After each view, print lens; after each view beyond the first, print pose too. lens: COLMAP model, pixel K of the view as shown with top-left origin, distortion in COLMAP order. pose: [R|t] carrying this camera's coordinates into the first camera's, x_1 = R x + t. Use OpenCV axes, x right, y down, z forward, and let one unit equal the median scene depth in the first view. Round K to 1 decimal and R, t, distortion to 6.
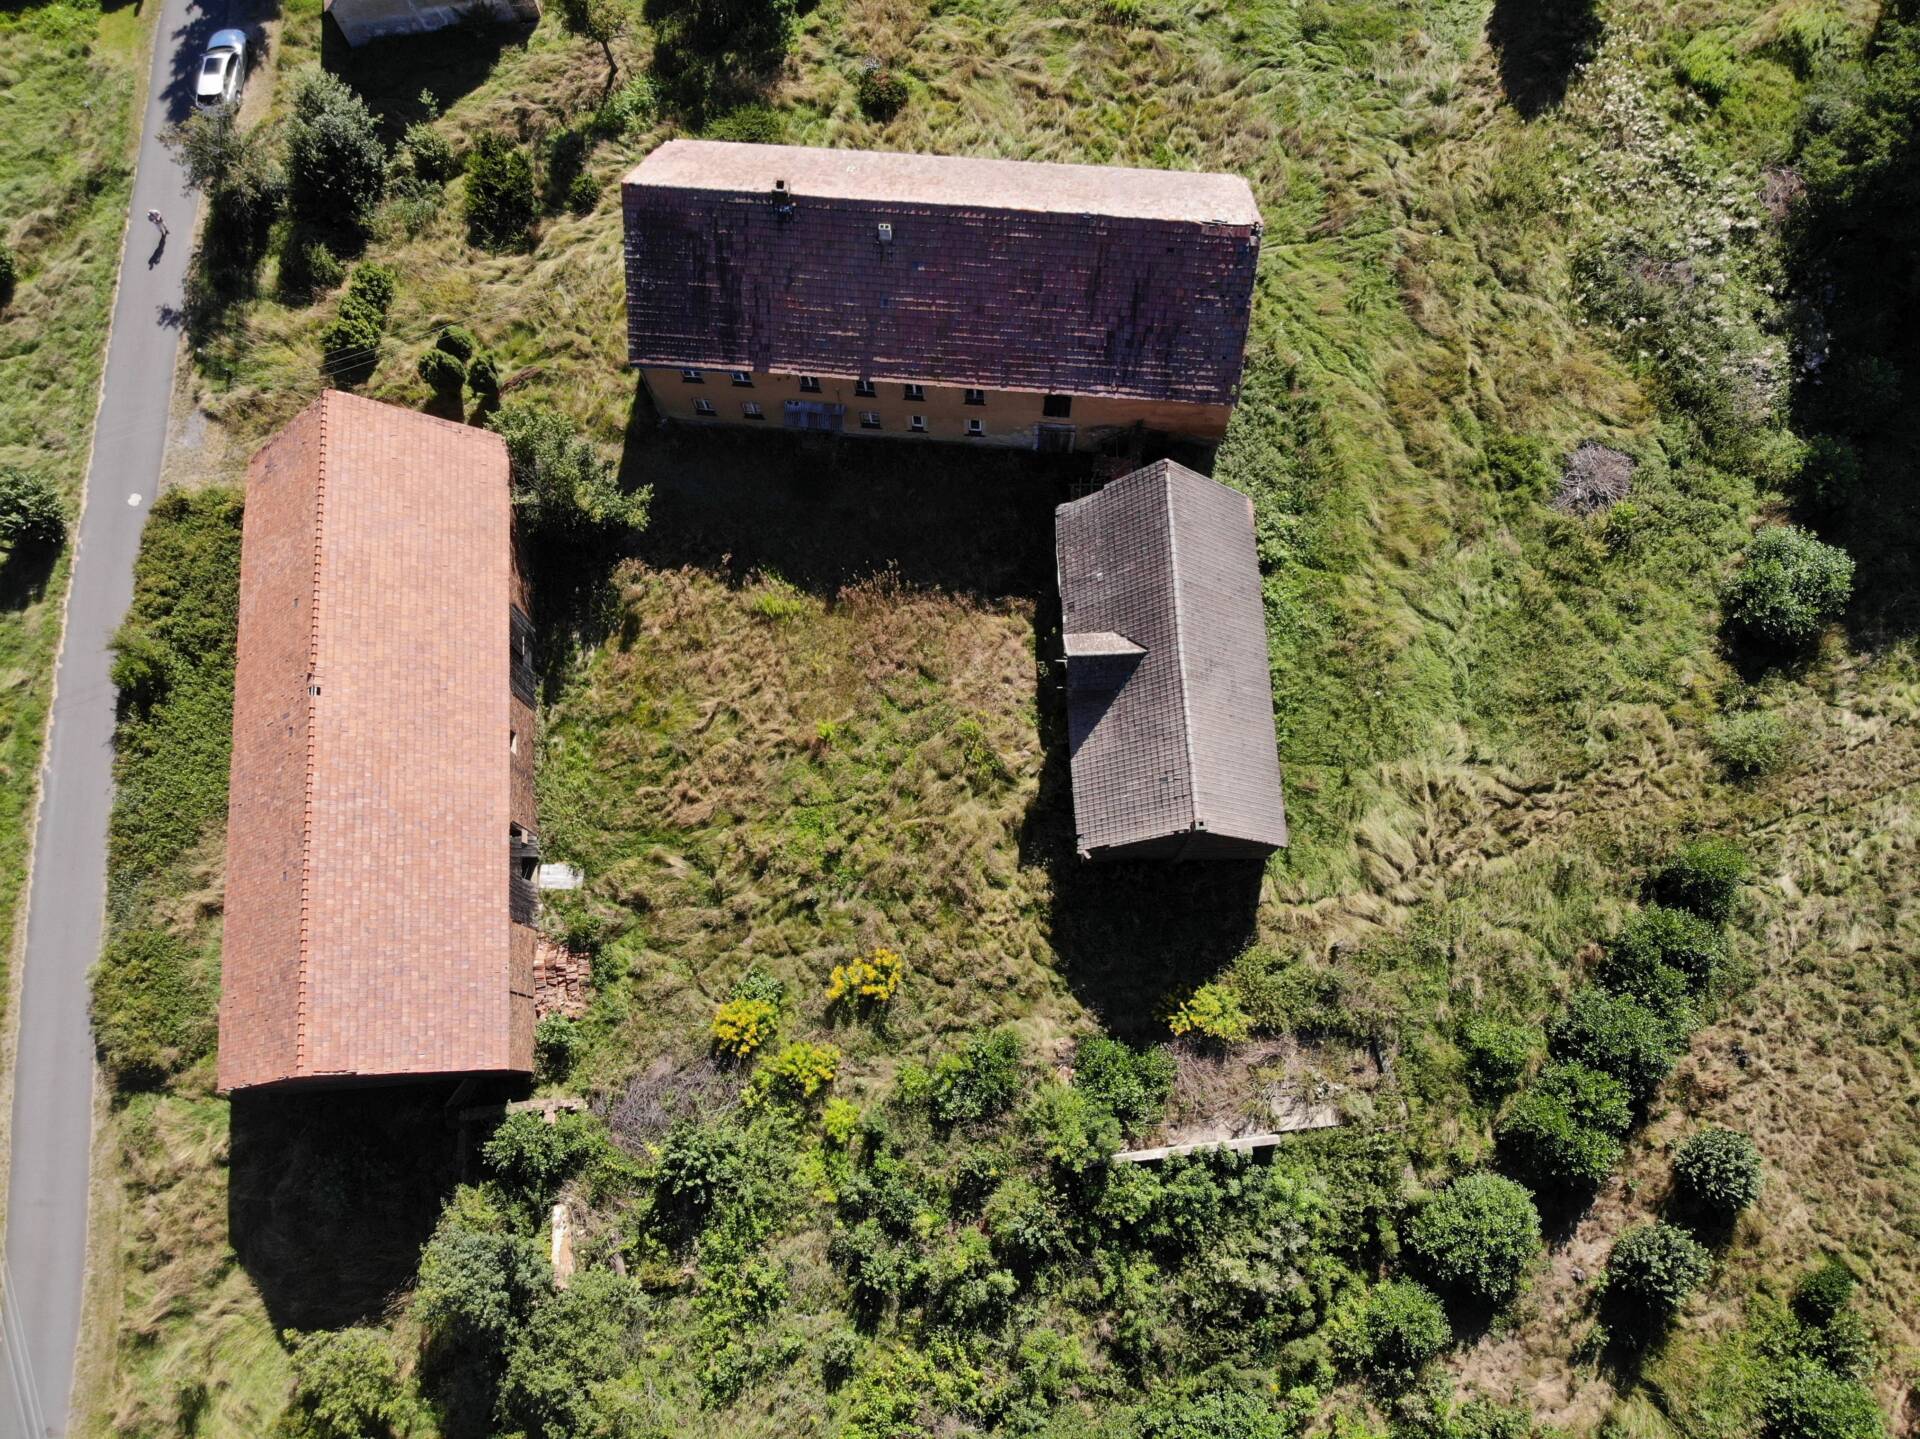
lens RADIAL K [[1323.1, 0, 949.0], [0, 1323.1, 730.5], [0, 0, 1]] dist [0.148931, -0.329170]
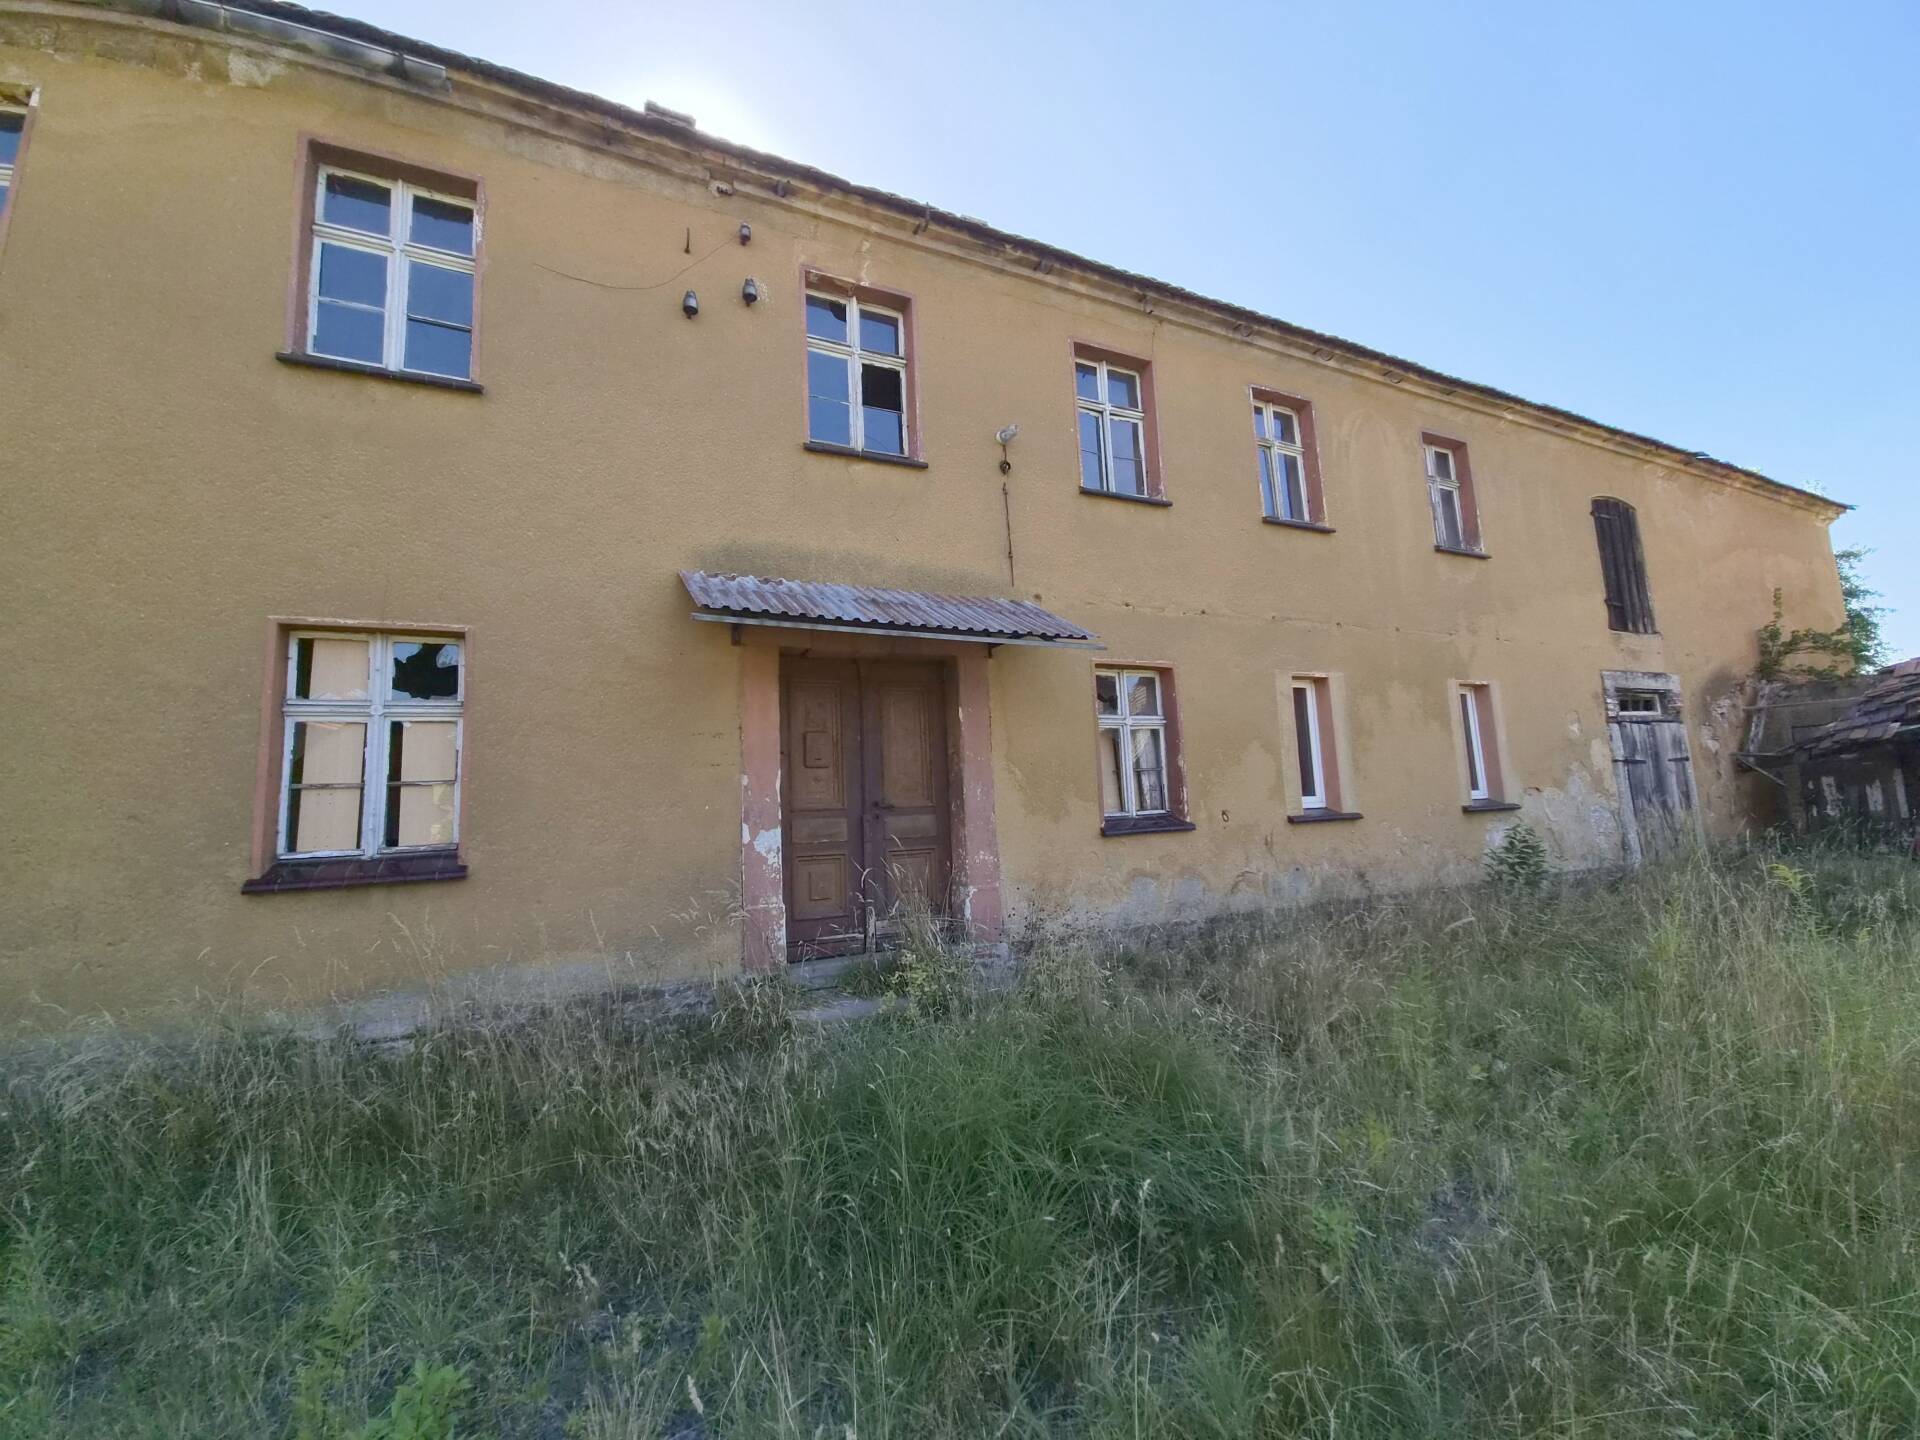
lens RADIAL K [[779.8, 0, 967.6], [0, 779.8, 714.2], [0, 0, 1]] dist [0.003635, -0.000040]
pose [[0.861772, 0.049590, 0.504866, -0.142795], [0.495159, 0.134157, -0.858382, -0.158818], [-0.110299, 0.989719, 0.091058, 1.033879]]
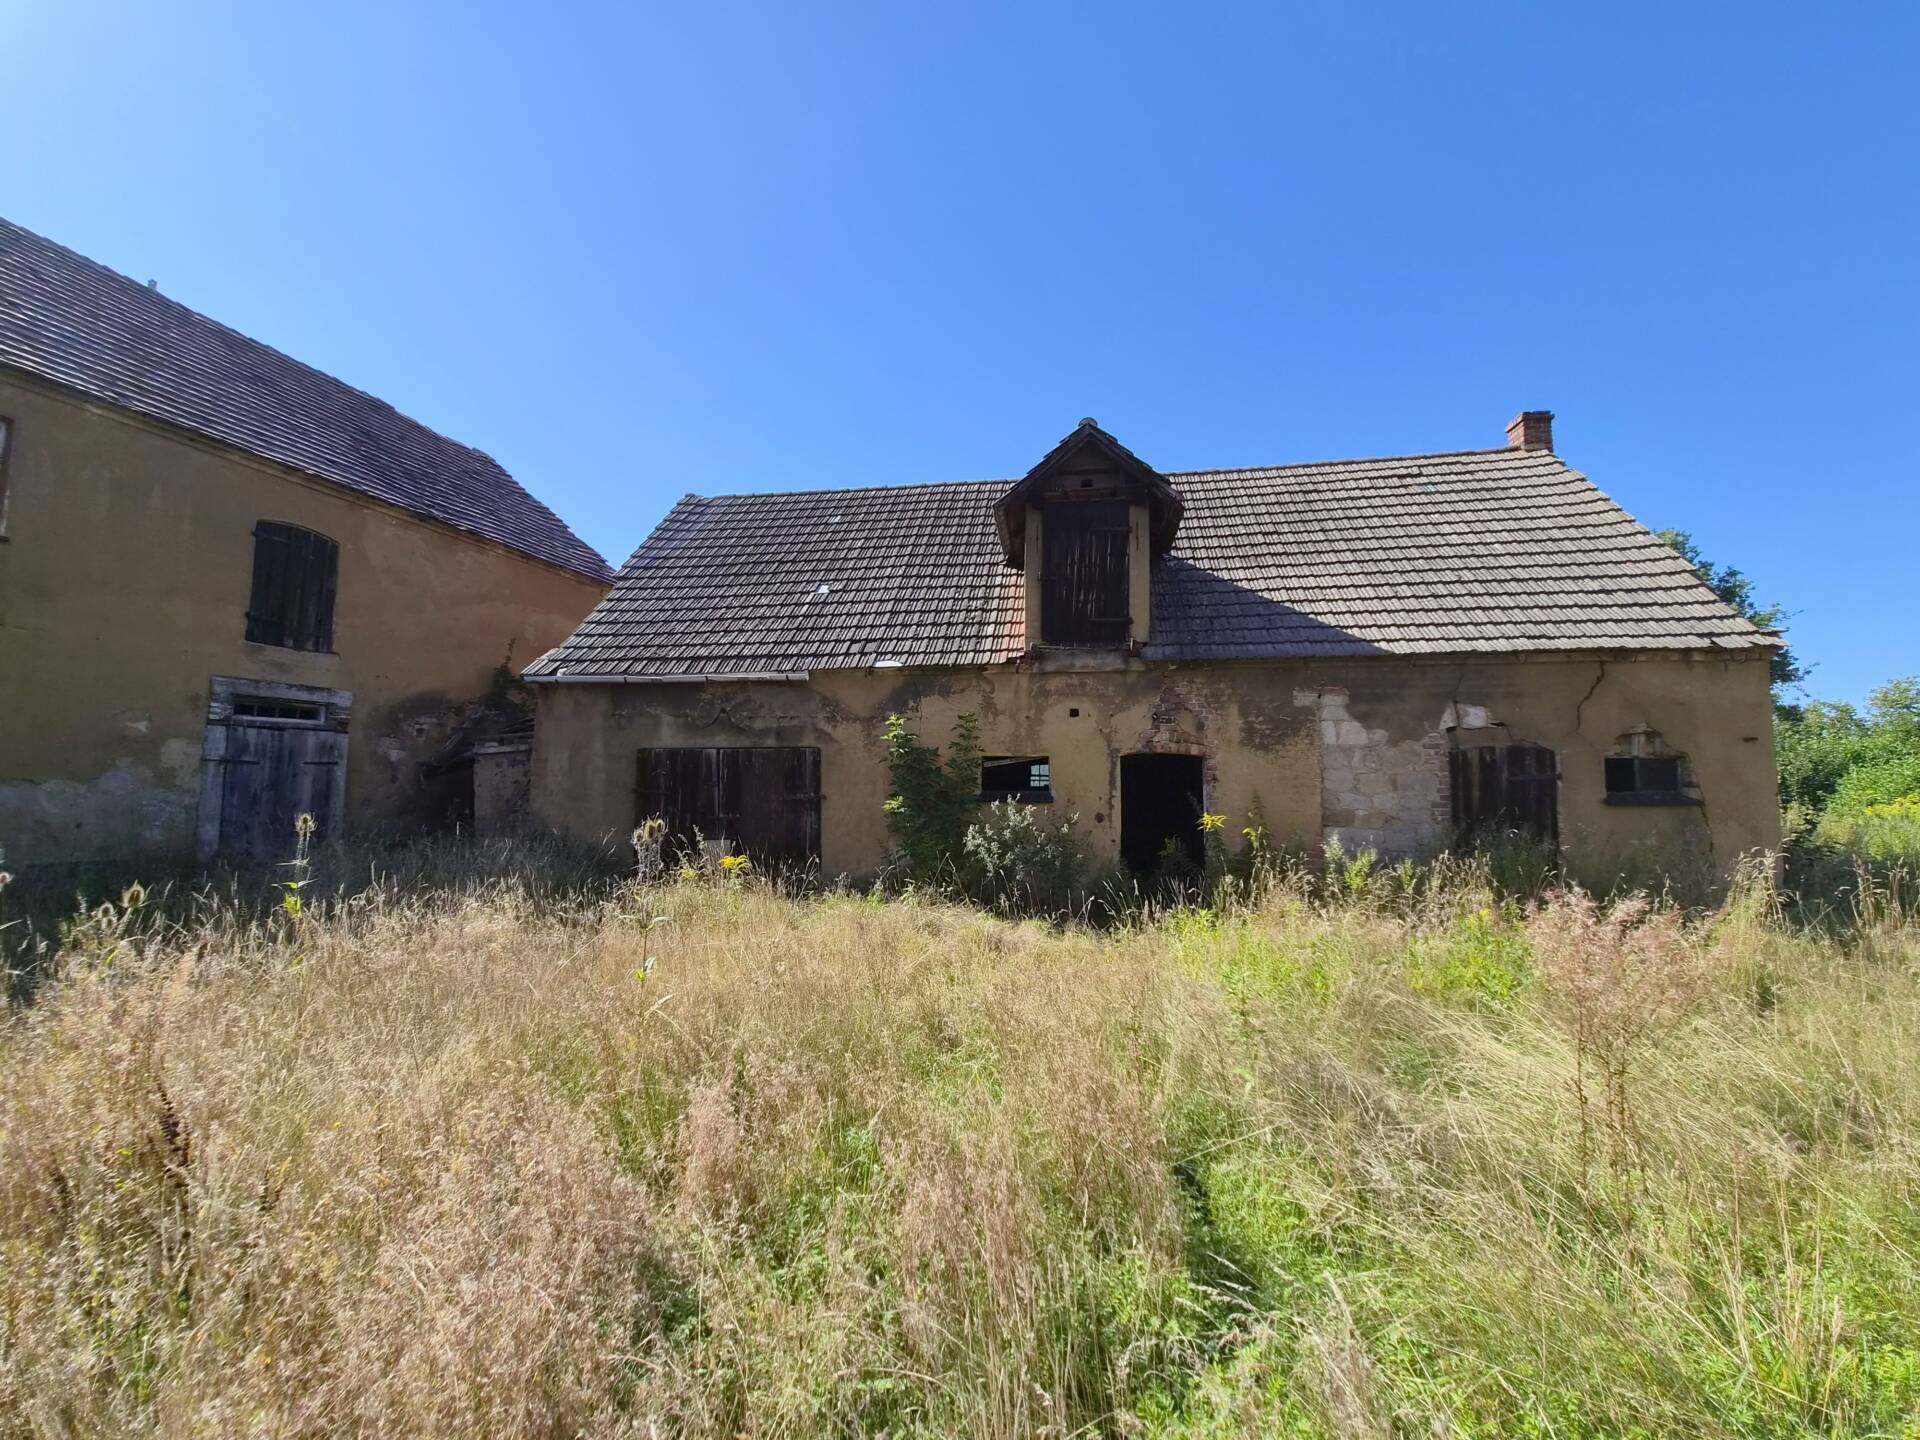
lens RADIAL K [[788.5, 0, 955.5], [0, 788.5, 714.4], [0, 0, 1]] dist [0.013834, -0.000324]
pose [[0.209886, 0.117499, 0.970640, -0.081056], [0.941156, 0.244695, -0.233132, -0.024423], [-0.264903, 0.962454, -0.059227, 0.997373]]
